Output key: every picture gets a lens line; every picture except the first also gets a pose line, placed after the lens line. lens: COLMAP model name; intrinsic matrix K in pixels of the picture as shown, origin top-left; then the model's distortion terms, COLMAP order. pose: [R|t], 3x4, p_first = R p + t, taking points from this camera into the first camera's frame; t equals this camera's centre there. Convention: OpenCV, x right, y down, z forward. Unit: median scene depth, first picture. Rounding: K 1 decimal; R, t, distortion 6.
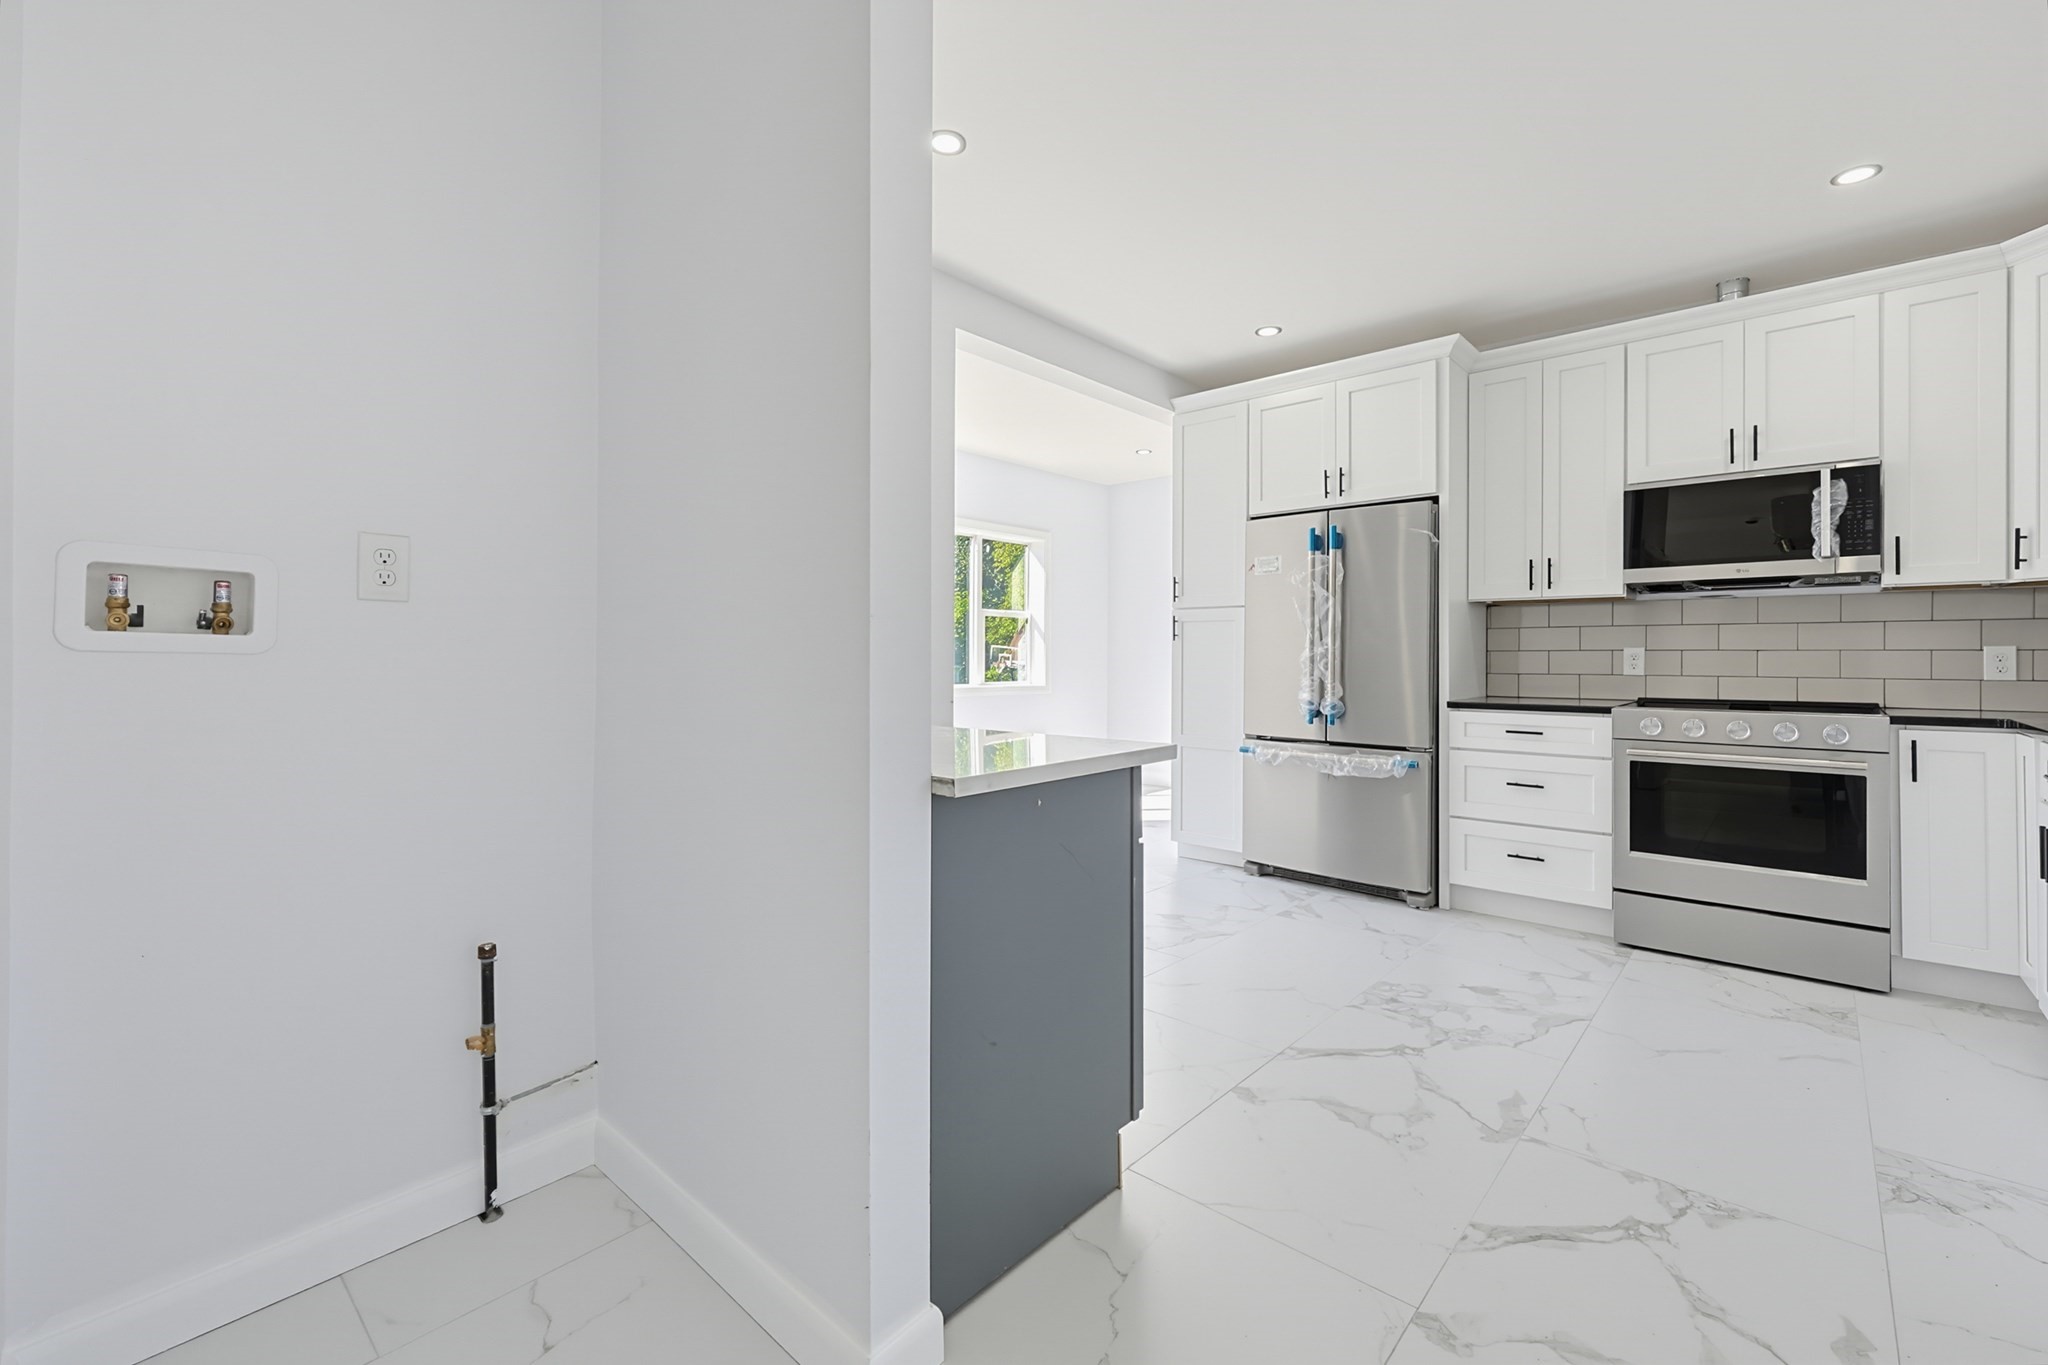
lens RADIAL K [[860.1, 0, 1038.6], [0, 860.1, 654.0], [0, 0, 1]] dist [-0.000749, -0.000011]
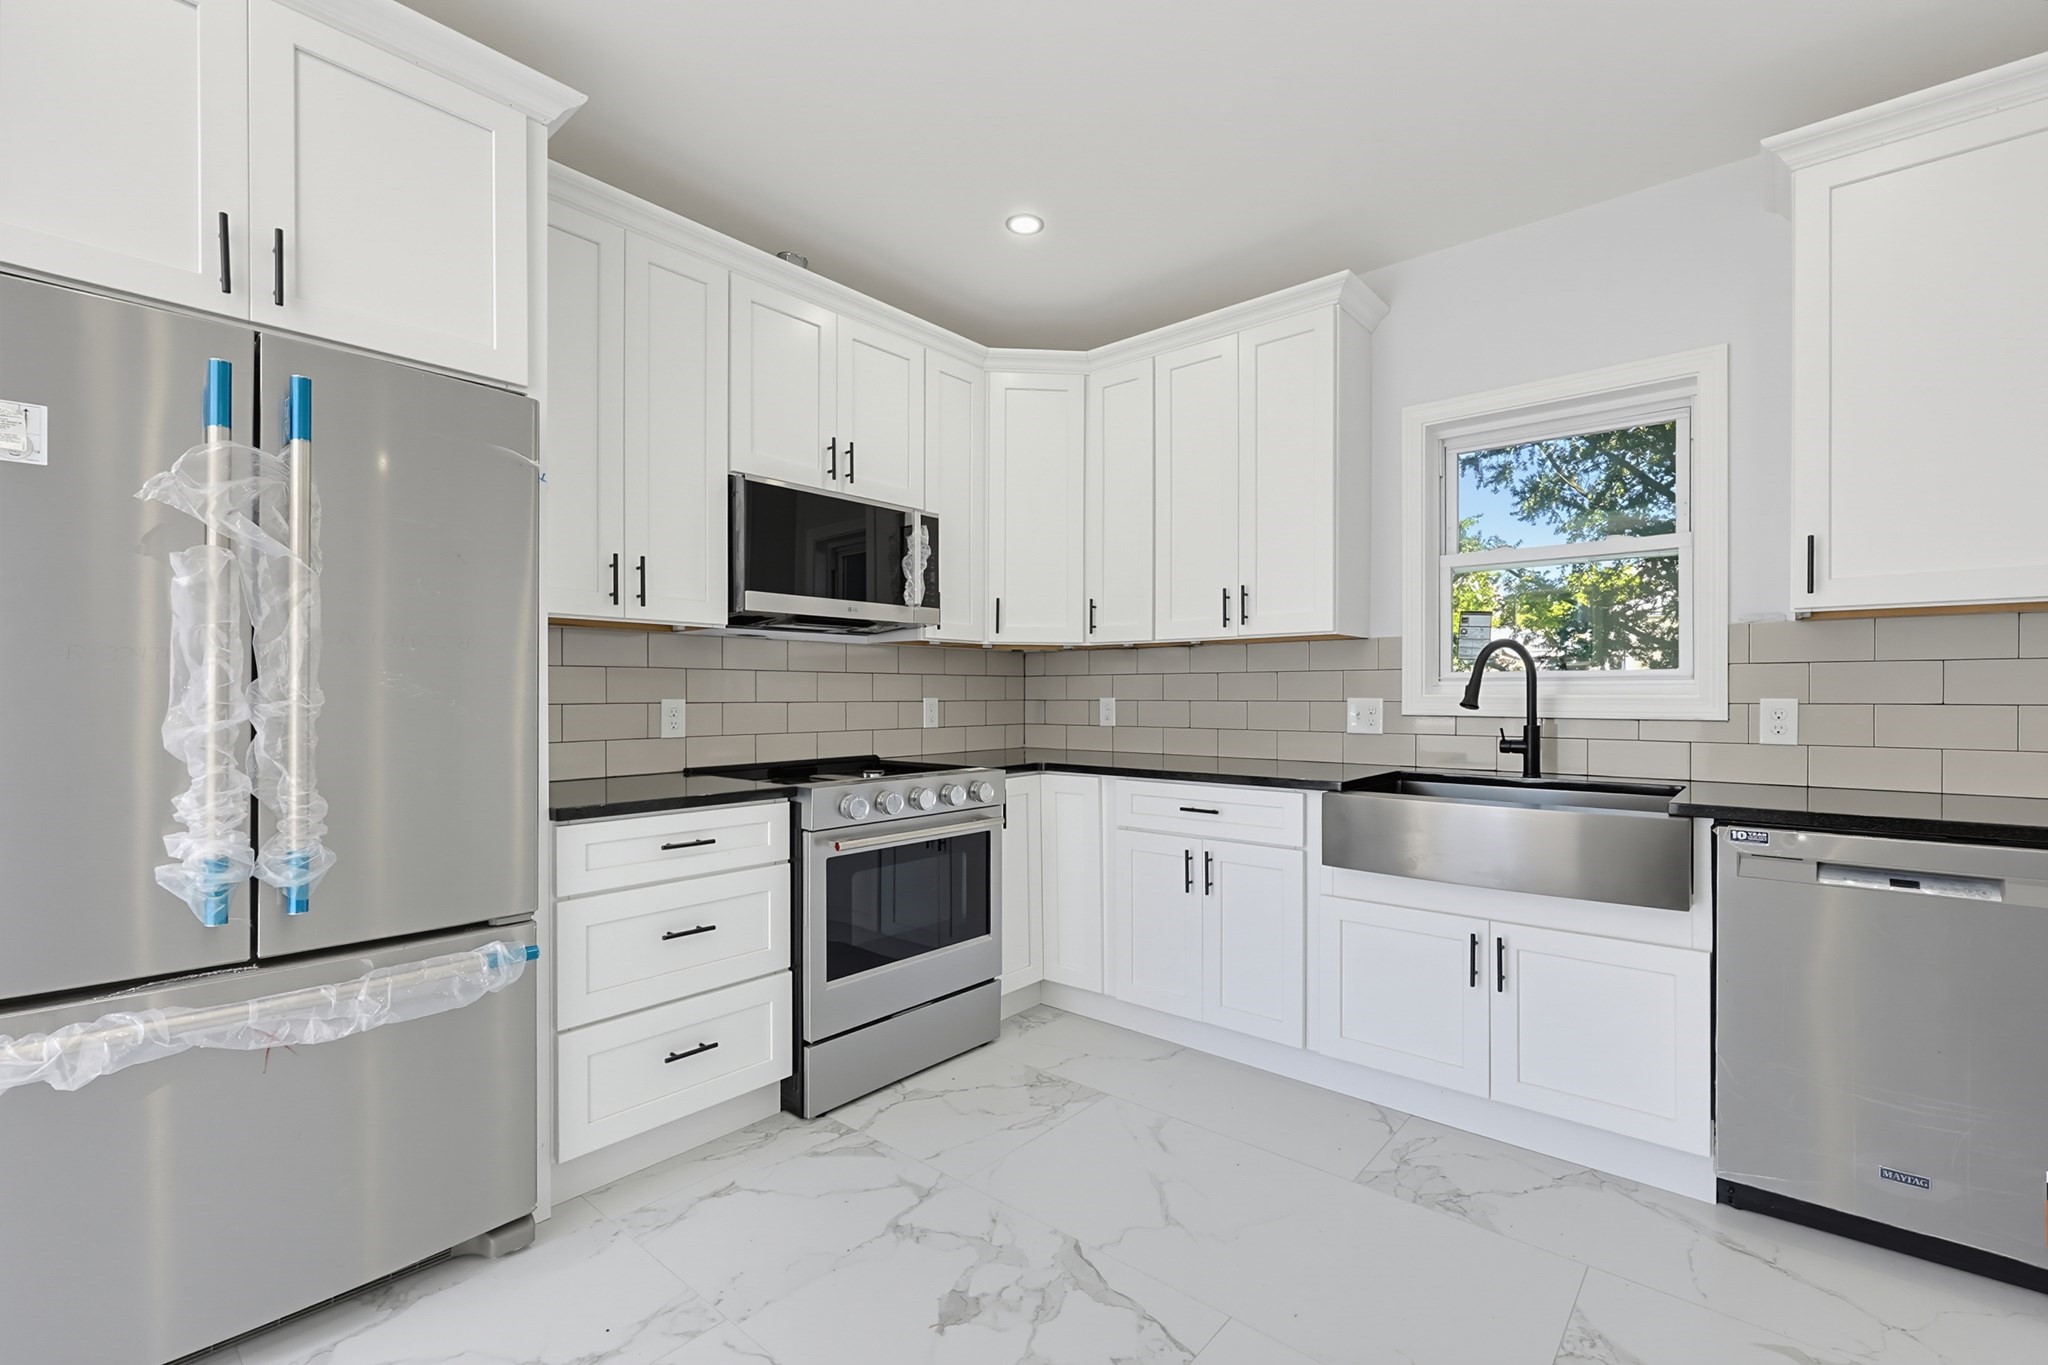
lens RADIAL K [[889.9, 0, 1035.2], [0, 889.9, 697.9], [0, 0, 1]] dist [0.000215, 0.000072]
pose [[-0.022038, -0.006401, 0.999737, -0.055683], [-0.001636, 0.999978, 0.006367, -0.014223], [-0.999756, -0.001495, -0.022048, 0.743858]]
